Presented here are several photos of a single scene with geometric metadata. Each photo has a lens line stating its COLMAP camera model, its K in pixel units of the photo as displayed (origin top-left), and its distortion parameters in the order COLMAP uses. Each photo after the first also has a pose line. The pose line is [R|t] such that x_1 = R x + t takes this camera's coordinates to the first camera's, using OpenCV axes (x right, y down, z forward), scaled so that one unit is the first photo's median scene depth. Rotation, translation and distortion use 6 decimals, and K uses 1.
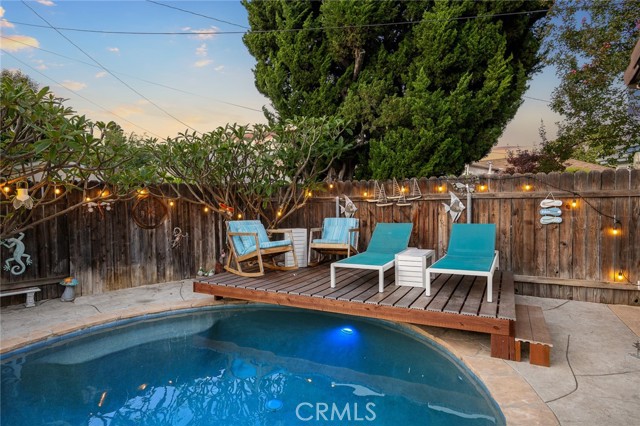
lens RADIAL K [[371.7, 0, 313.6], [0, 371.7, 215.8], [0, 0, 1]] dist [-0.004889, 0.002061]
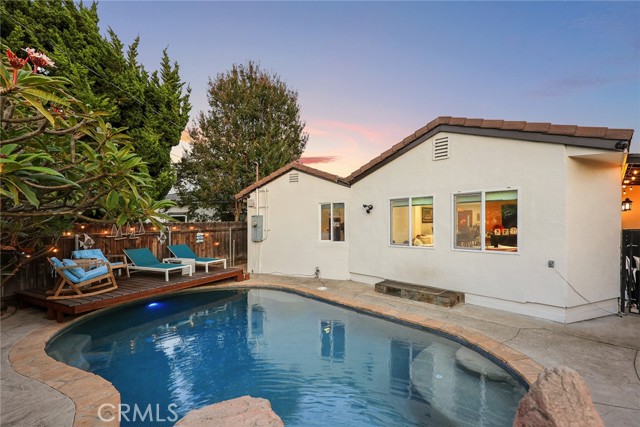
lens RADIAL K [[284.5, 0, 344.9], [0, 284.5, 215.3], [0, 0, 1]] dist [-0.000965, 0.000981]
pose [[-0.050306, 0.025647, 0.998404, -1.133902], [0.039212, 0.998950, -0.023685, -0.066510], [-0.997964, 0.037958, -0.051259, 0.113045]]
